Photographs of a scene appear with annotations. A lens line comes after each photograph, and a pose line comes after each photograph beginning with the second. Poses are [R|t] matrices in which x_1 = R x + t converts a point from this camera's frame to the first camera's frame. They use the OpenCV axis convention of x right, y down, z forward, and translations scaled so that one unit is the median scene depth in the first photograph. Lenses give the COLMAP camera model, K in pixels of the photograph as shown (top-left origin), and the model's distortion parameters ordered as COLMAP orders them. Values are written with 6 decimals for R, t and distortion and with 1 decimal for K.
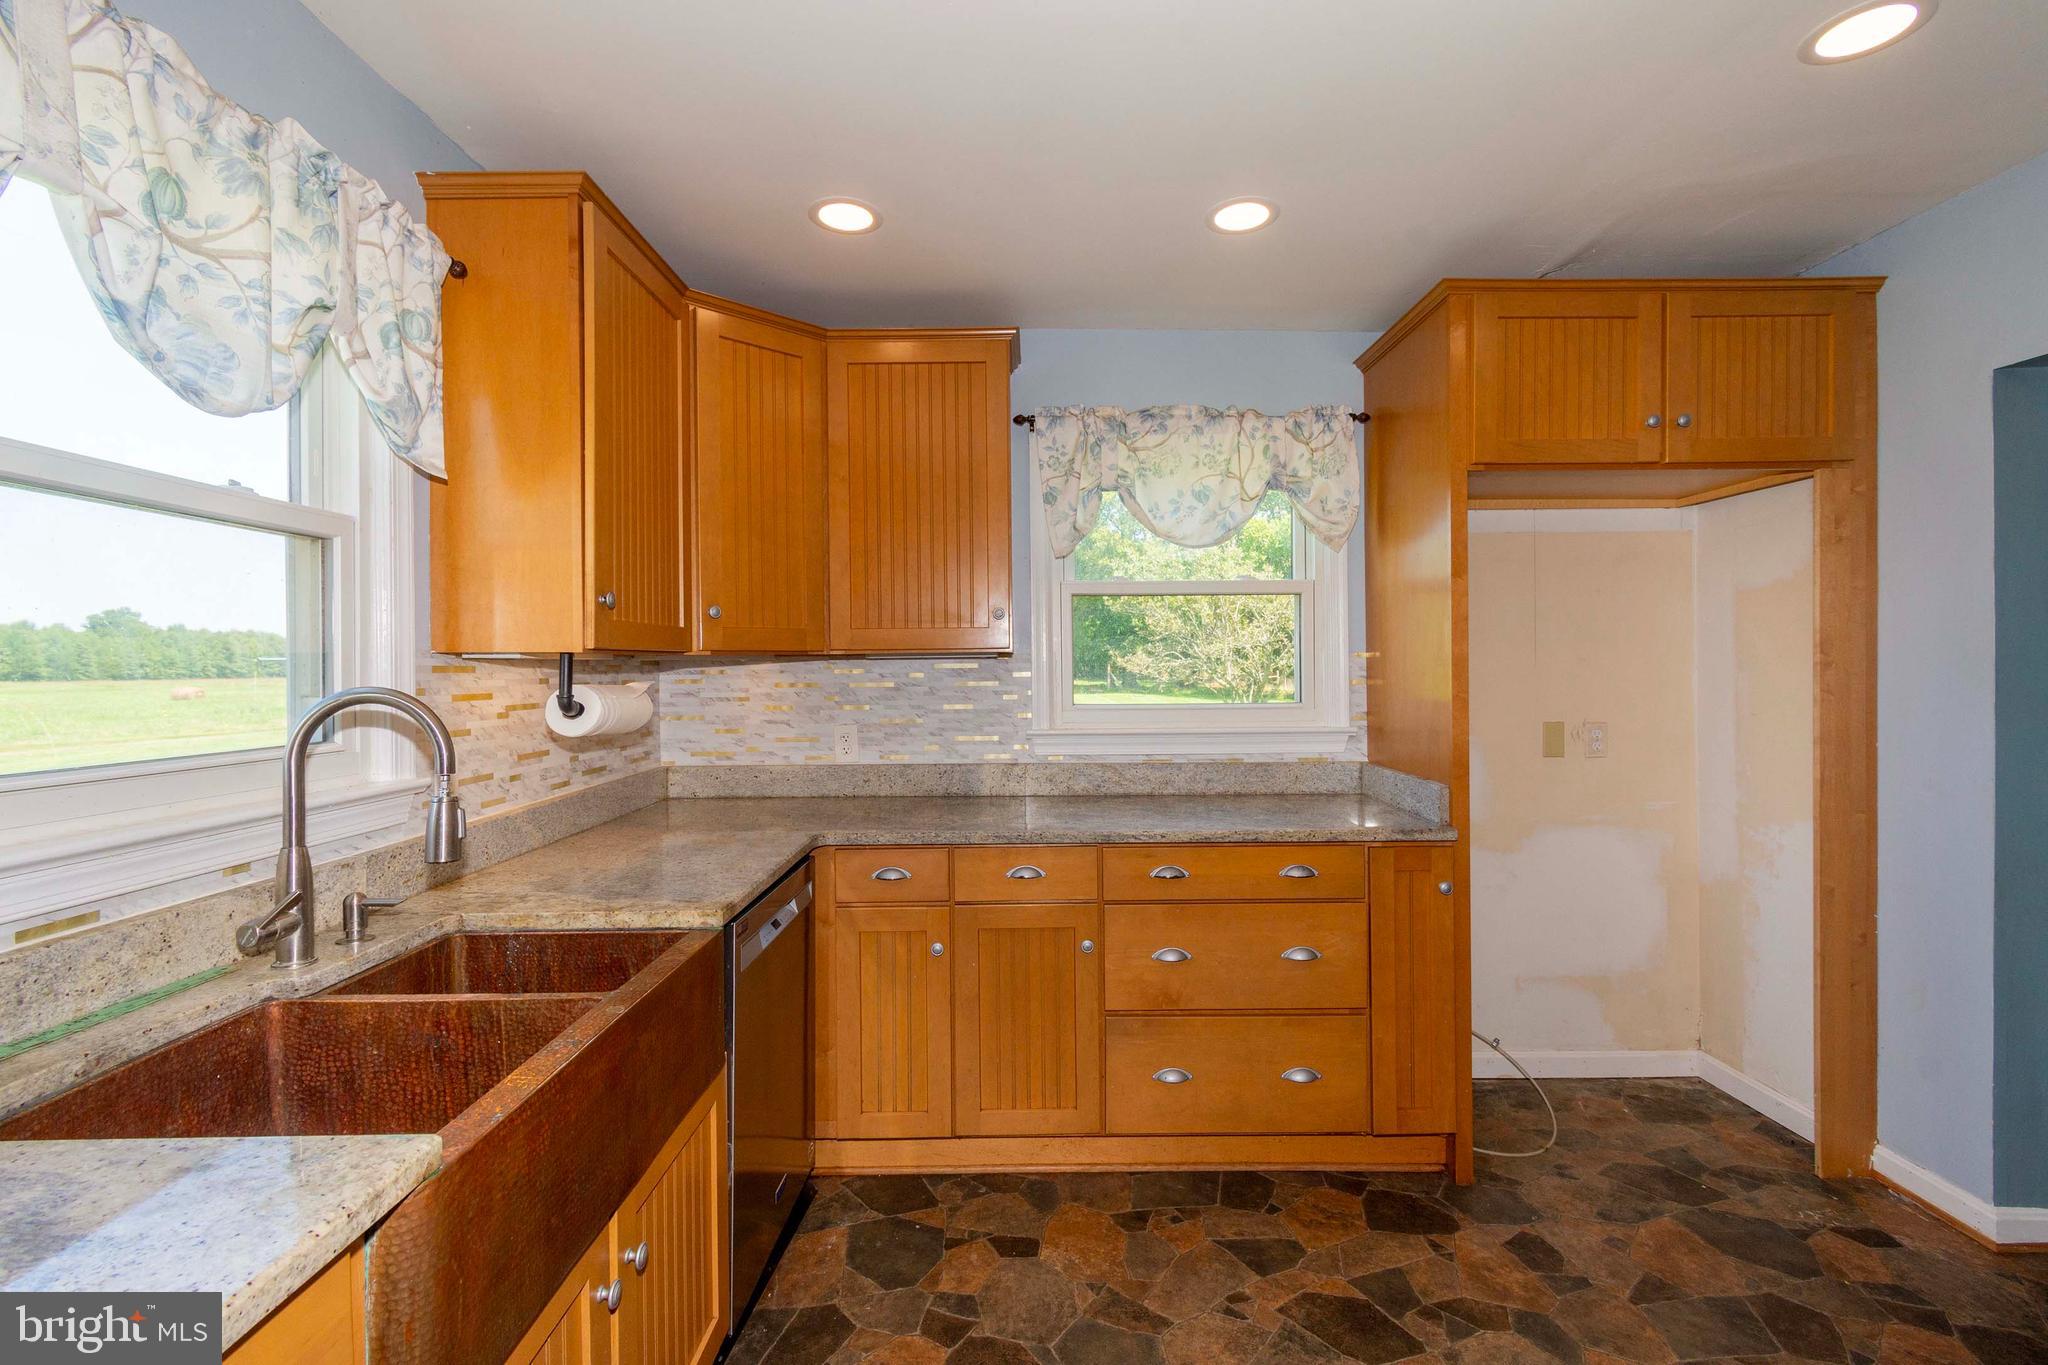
lens RADIAL K [[904.7, 0, 1032.4], [0, 904.7, 669.9], [0, 0, 1]] dist [0.002175, -0.005185]
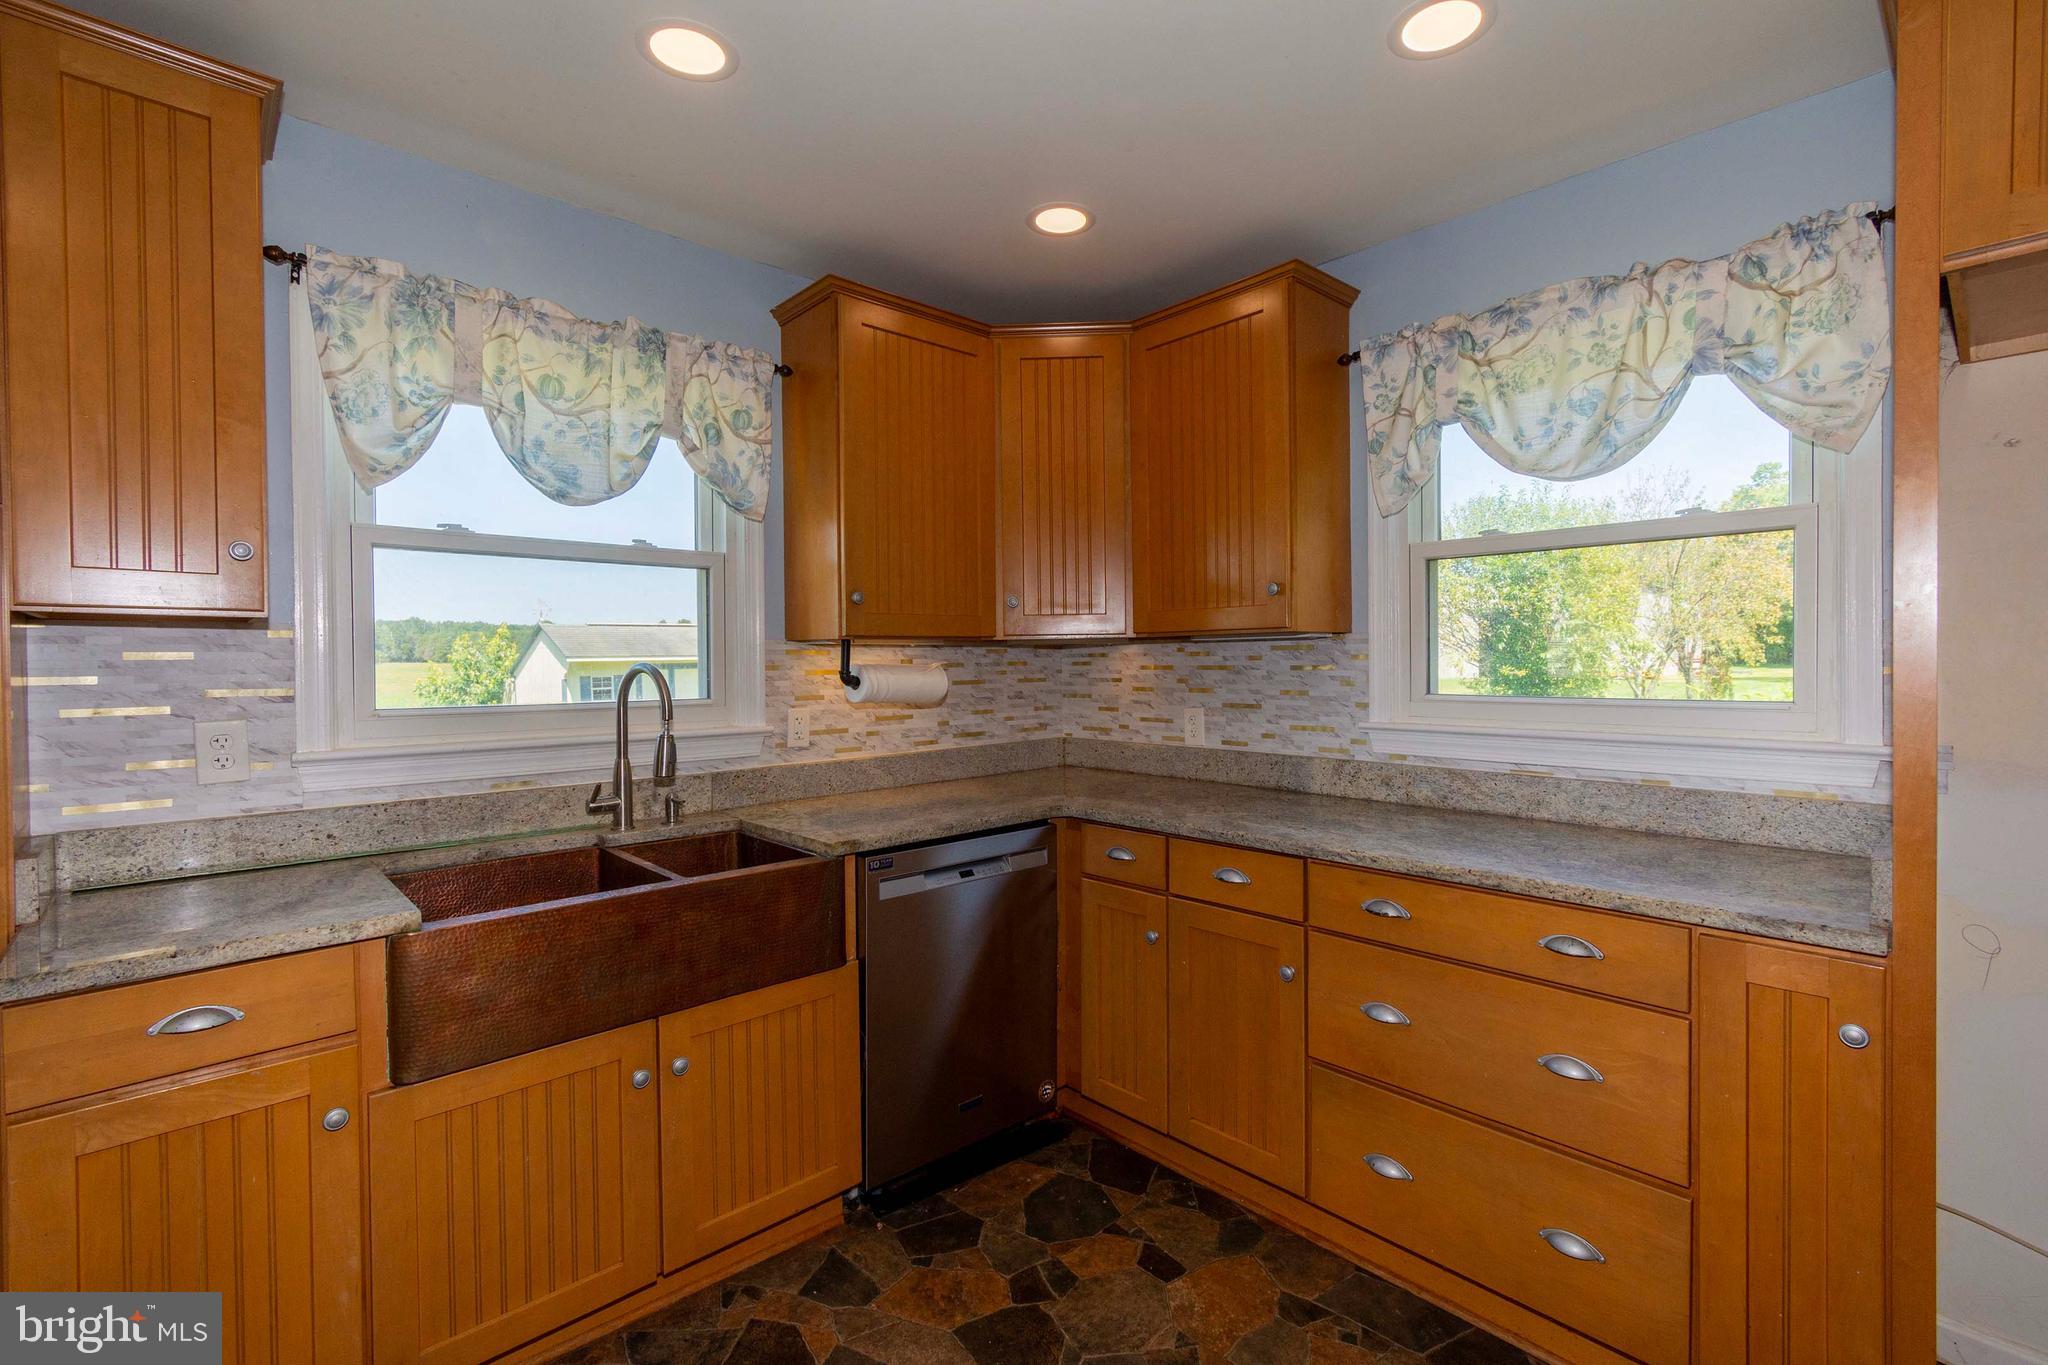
lens RADIAL K [[904.7, 0, 1032.4], [0, 904.7, 669.9], [0, 0, 1]] dist [0.002175, -0.005185]
pose [[0.673962, 0.009534, -0.738704, 0.426573], [0.001395, 0.999899, 0.014177, 0.004772], [0.738765, -0.010585, 0.673880, 0.201596]]
